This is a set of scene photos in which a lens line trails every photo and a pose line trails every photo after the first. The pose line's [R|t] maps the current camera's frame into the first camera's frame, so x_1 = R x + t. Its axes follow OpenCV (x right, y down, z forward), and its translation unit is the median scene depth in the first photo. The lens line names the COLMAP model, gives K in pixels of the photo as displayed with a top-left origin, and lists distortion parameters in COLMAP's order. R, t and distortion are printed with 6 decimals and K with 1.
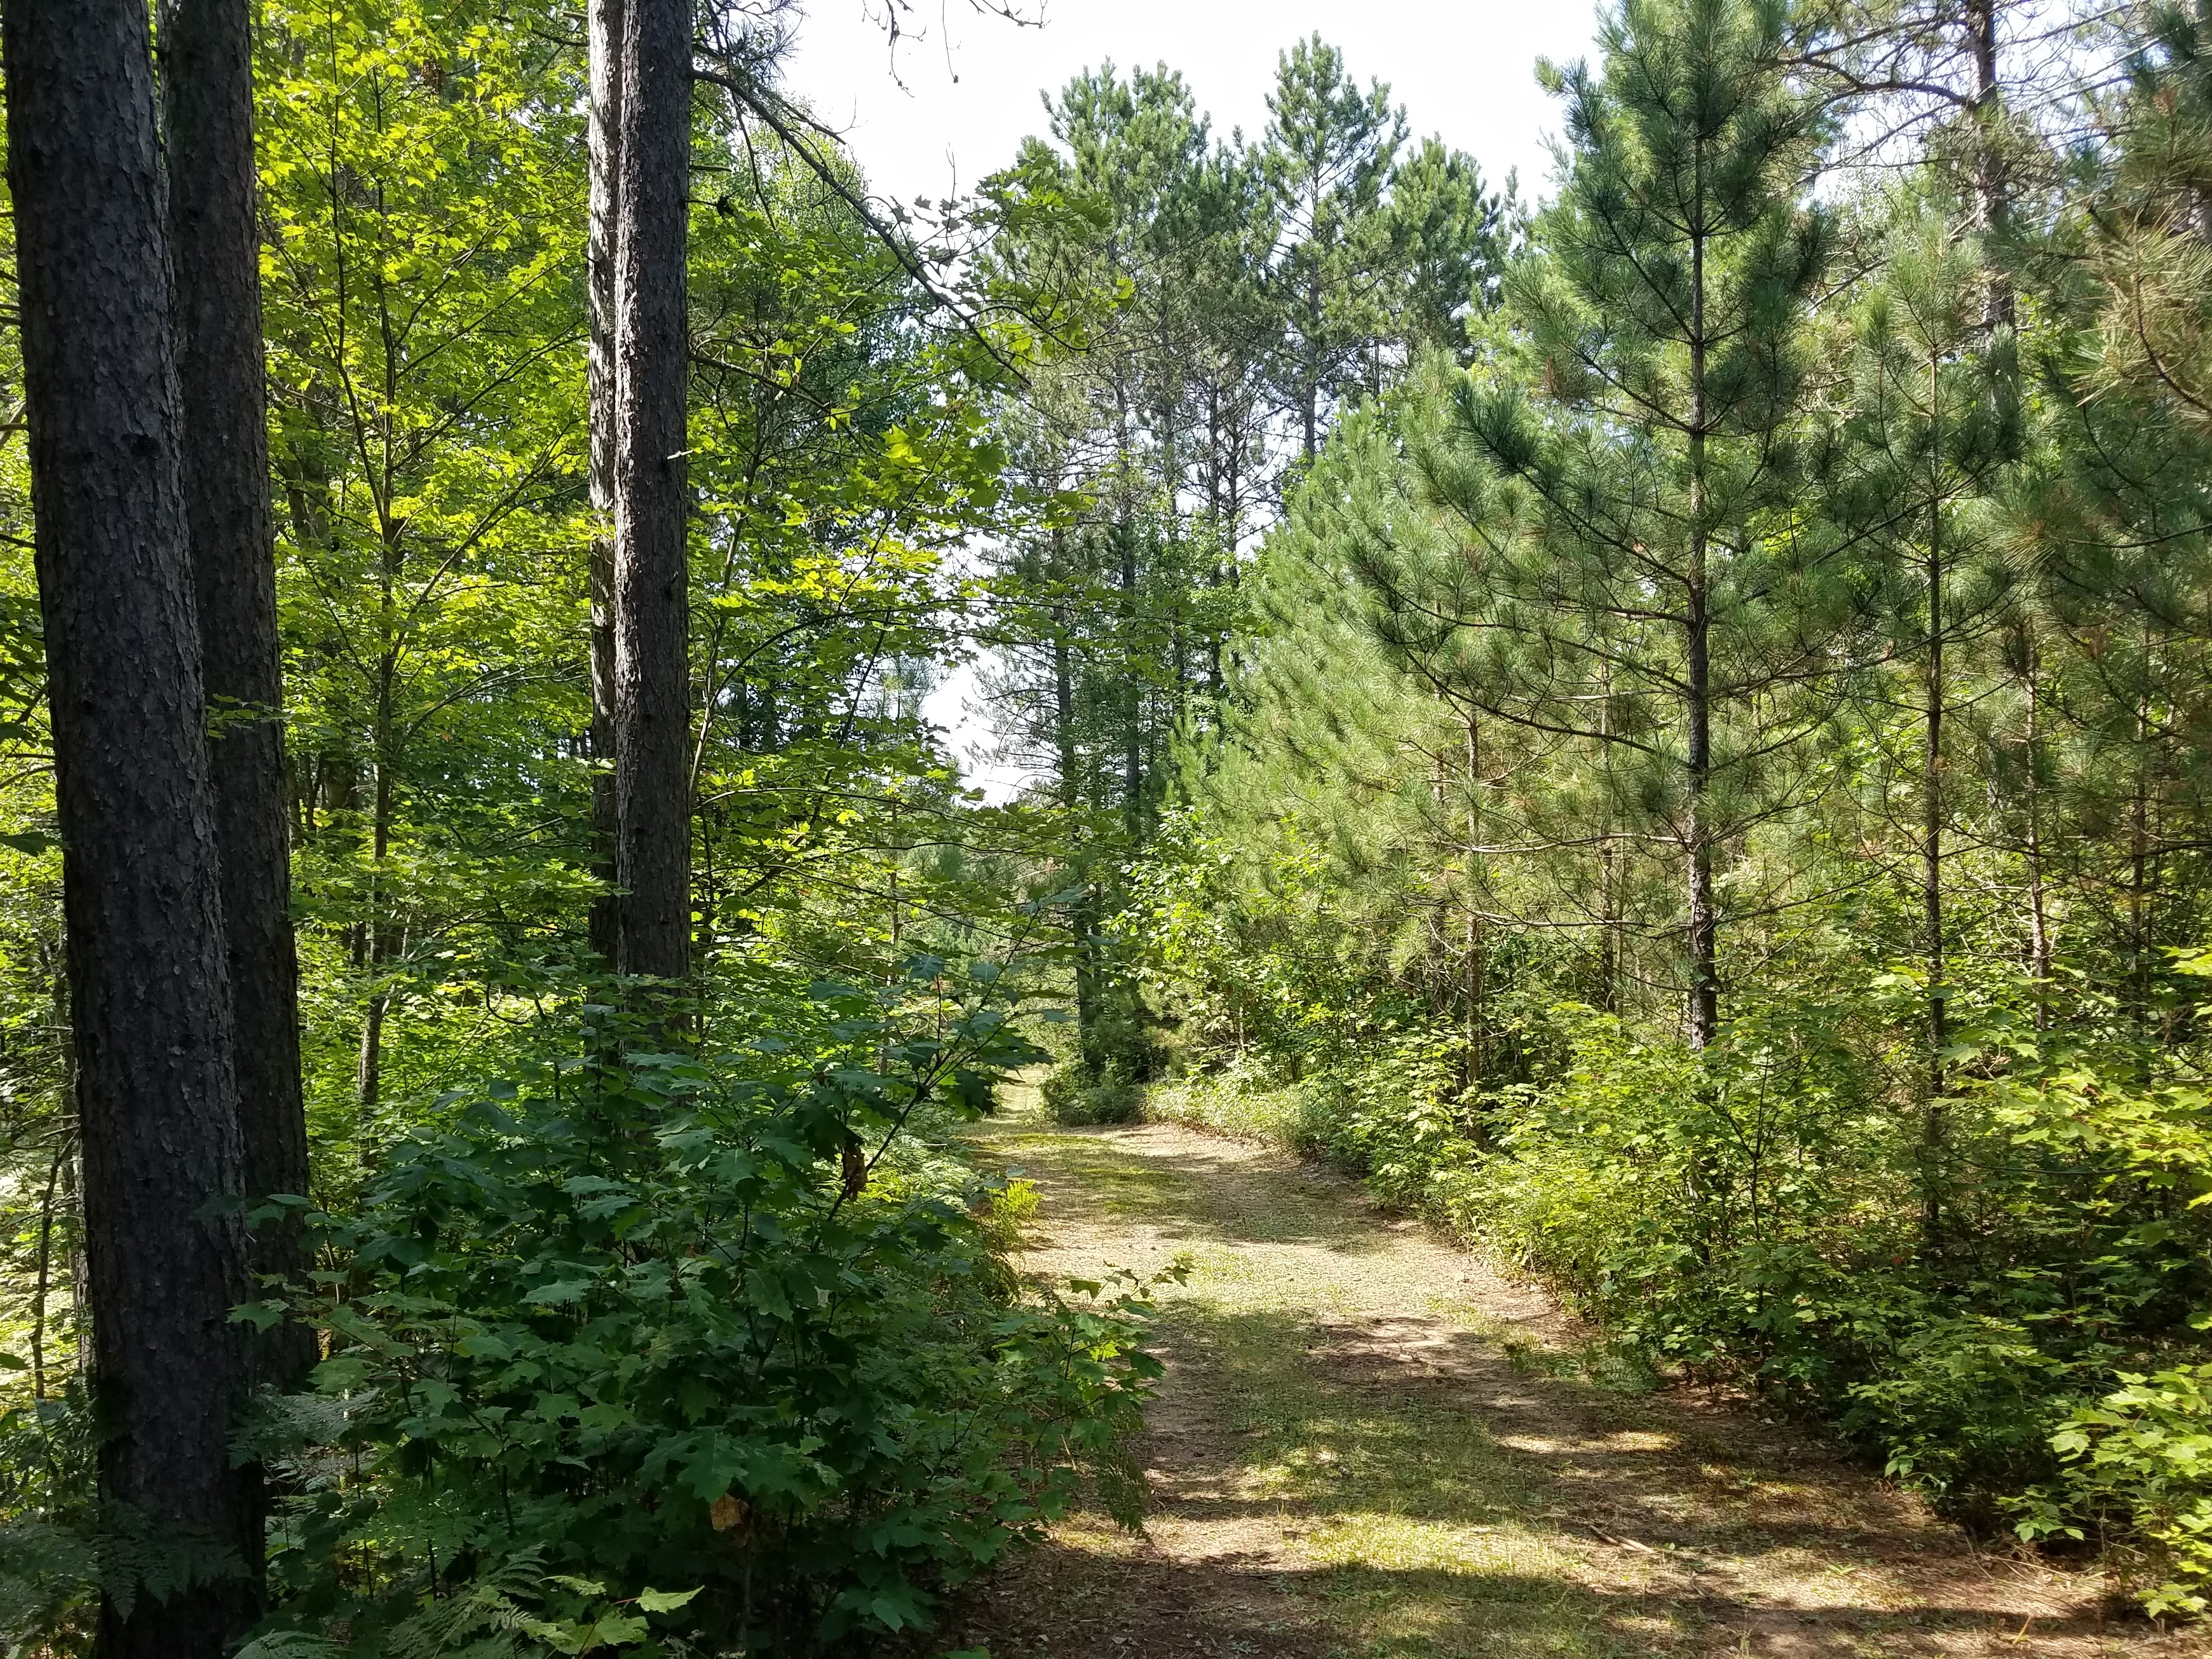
lens RADIAL K [[1710.5, 0, 1102.0], [0, 1710.5, 828.6], [0, 0, 1]] dist [-0.000069, -0.018955]
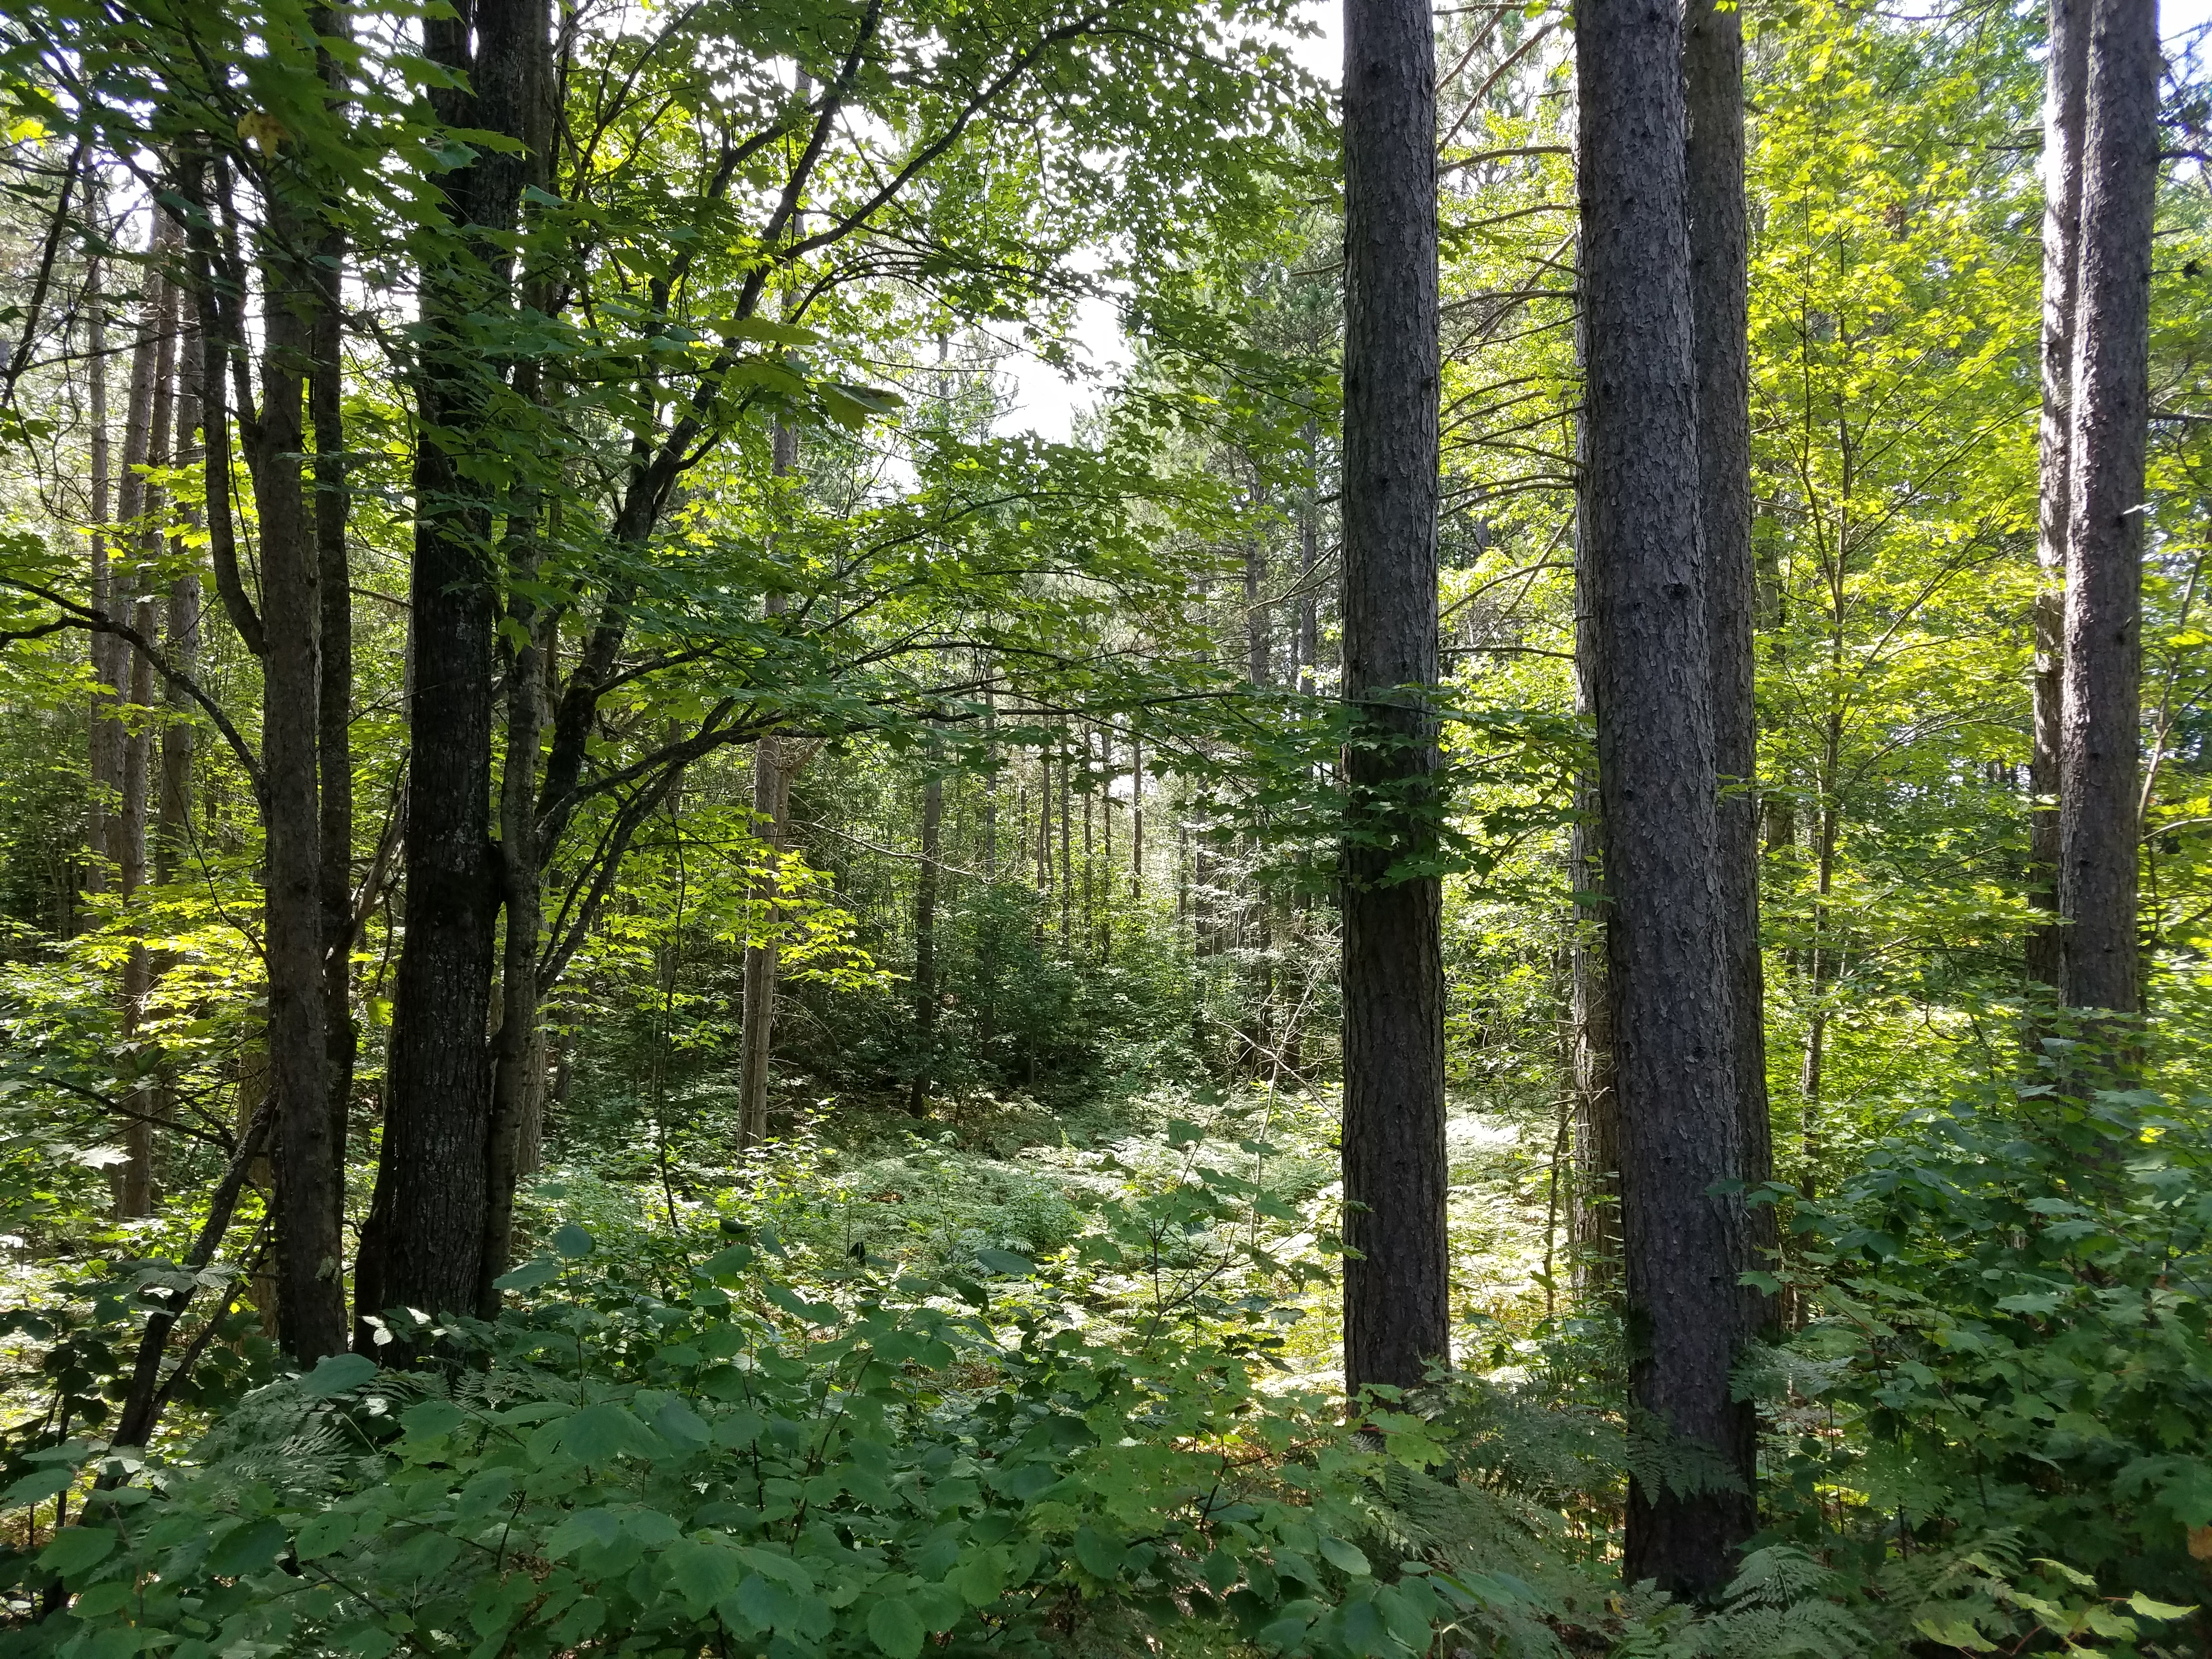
lens RADIAL K [[1710.2, 0, 1104.8], [0, 1710.2, 843.1], [0, 0, 1]] dist [-0.000069, -0.018955]
pose [[0.740406, -0.008211, -0.672110, -0.020963], [0.028913, 0.999389, 0.019642, -0.057769], [0.671538, -0.033976, 0.740191, -0.183340]]
